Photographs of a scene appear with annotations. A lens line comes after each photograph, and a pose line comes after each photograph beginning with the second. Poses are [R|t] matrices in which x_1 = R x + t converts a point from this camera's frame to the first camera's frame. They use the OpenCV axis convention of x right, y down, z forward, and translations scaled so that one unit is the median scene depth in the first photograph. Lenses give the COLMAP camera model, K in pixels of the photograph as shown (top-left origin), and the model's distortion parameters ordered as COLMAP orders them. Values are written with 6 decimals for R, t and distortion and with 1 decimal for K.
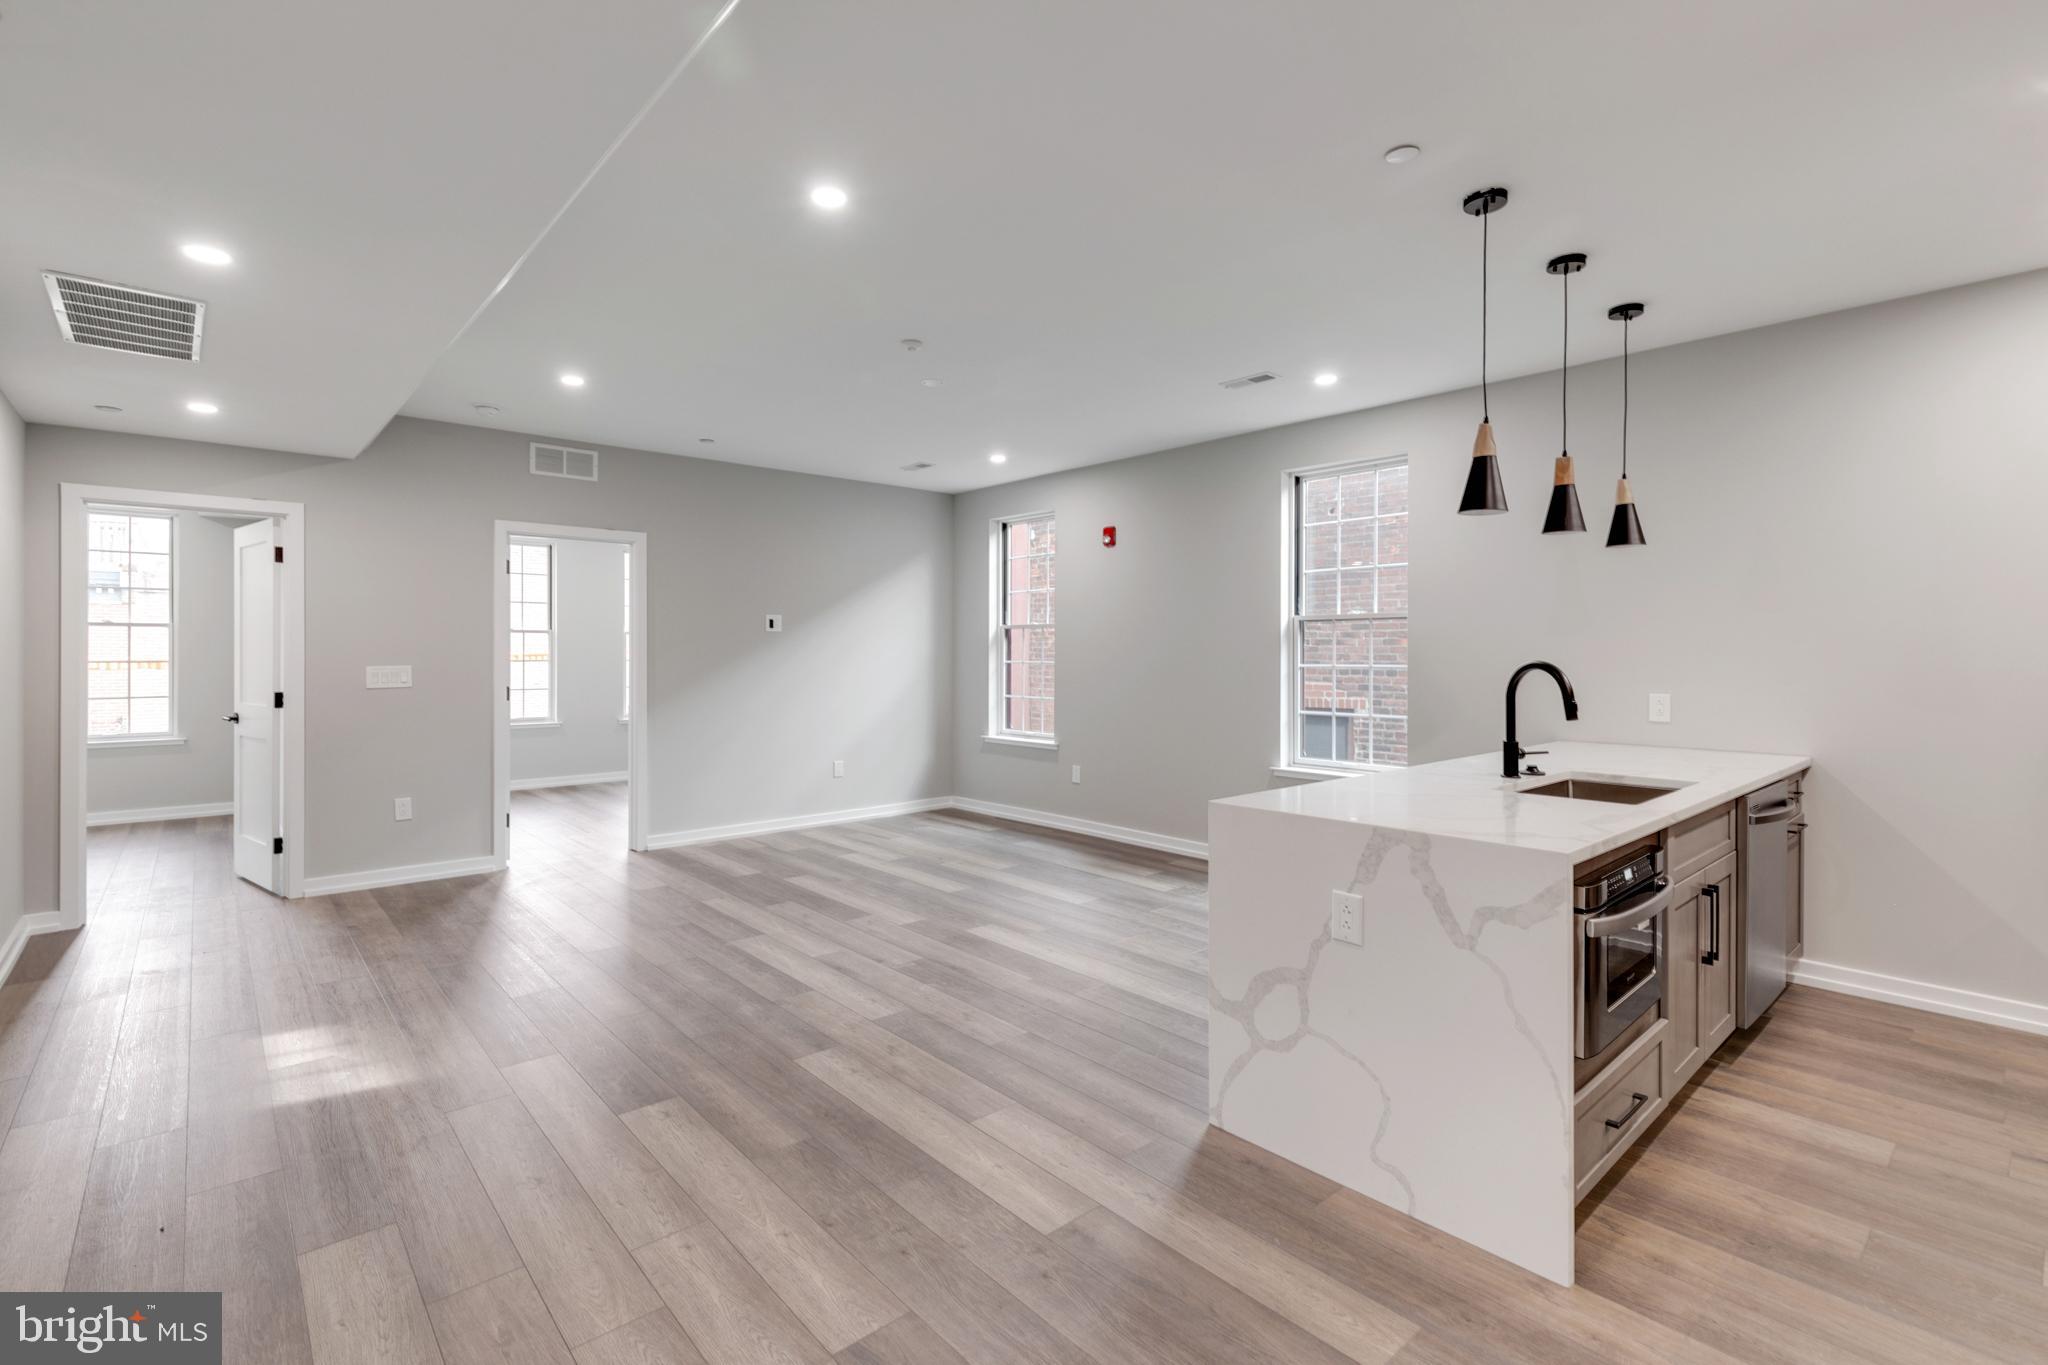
lens RADIAL K [[947.6, 0, 1055.7], [0, 947.6, 651.6], [0, 0, 1]] dist [0.008308, -0.001134]
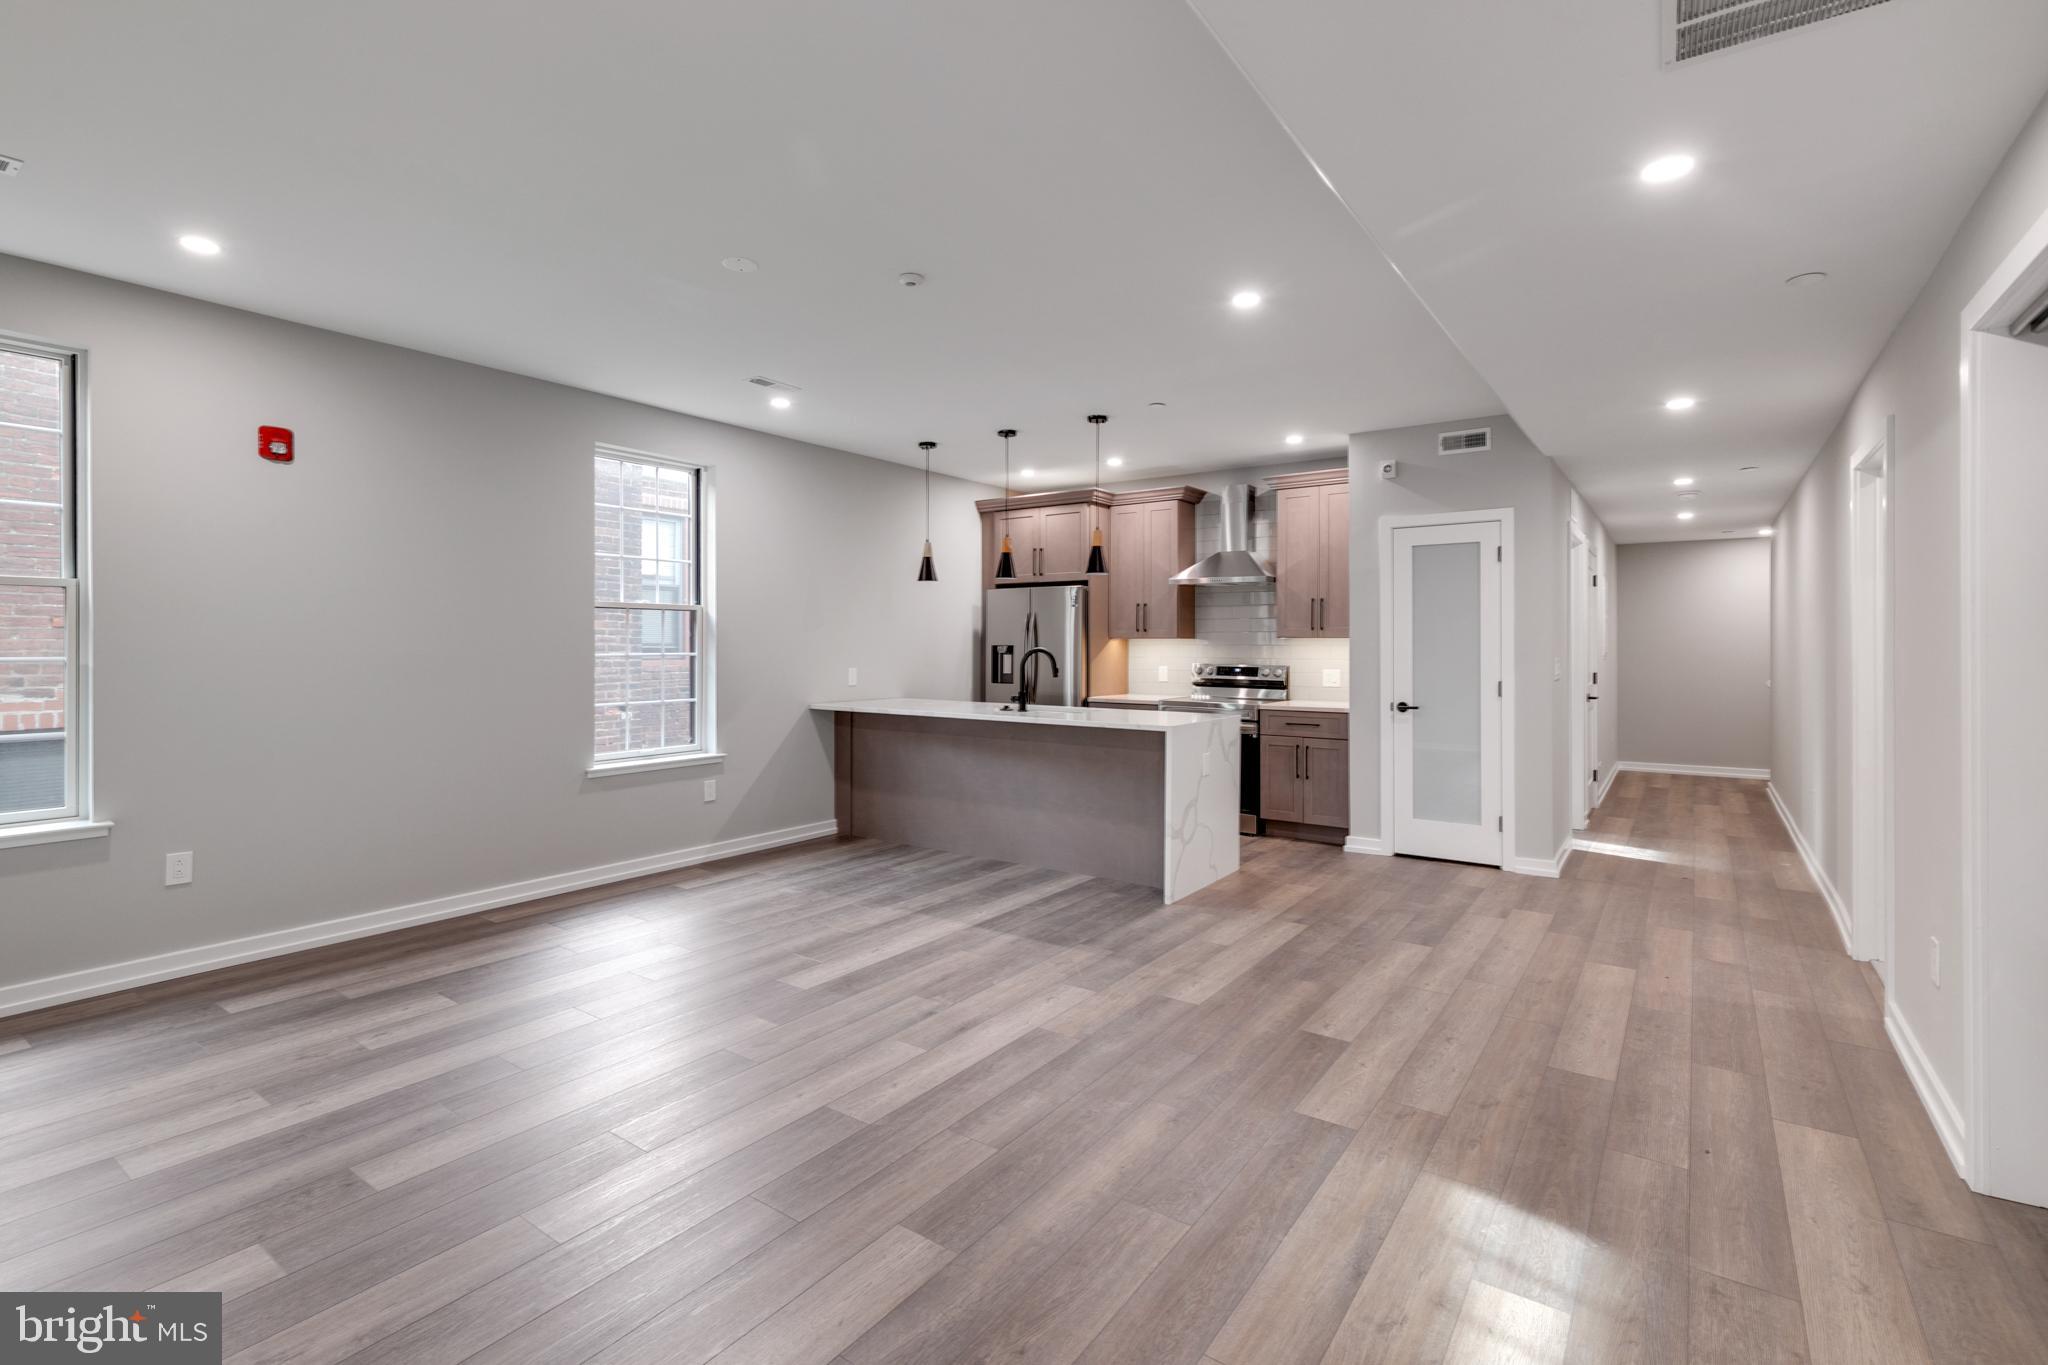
lens RADIAL K [[947.6, 0, 995.5], [0, 947.6, 641.4], [0, 0, 1]] dist [0.008308, -0.001134]
pose [[-0.201098, 0.000570, 0.979571, -1.135825], [-0.005146, 0.999985, -0.001638, 0.000772], [-0.979558, -0.005371, -0.201092, 1.248325]]
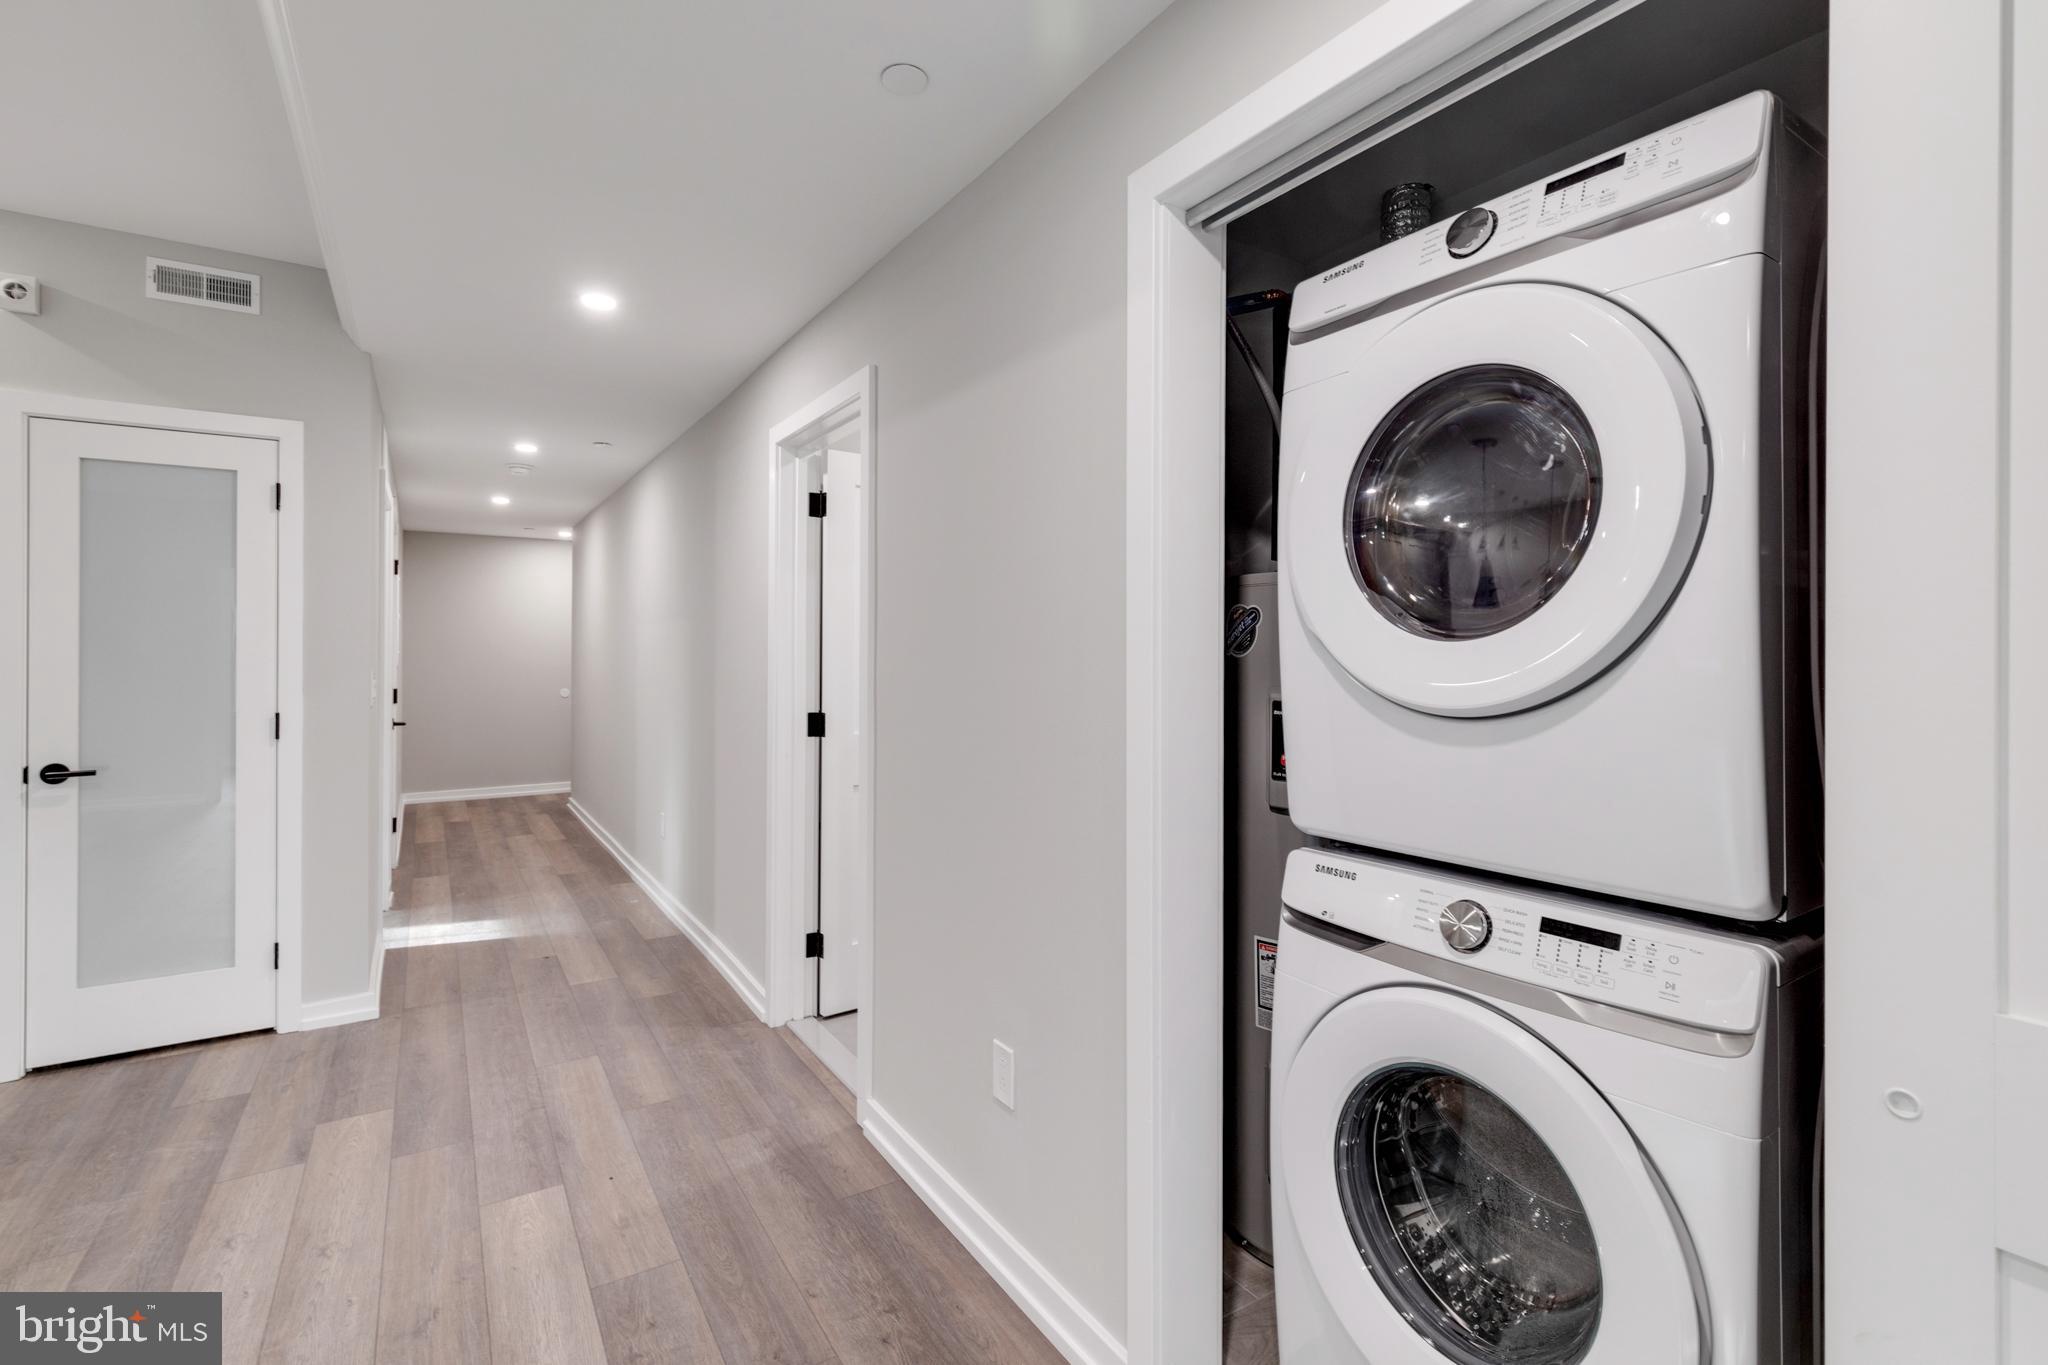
lens RADIAL K [[947.6, 0, 1051.2], [0, 947.6, 650.7], [0, 0, 1]] dist [0.008308, -0.001134]
pose [[-0.988080, -0.004878, 0.153862, -0.660136], [-0.006040, 0.999957, -0.007088, 0.001313], [-0.153821, -0.007933, -0.988067, 0.920384]]
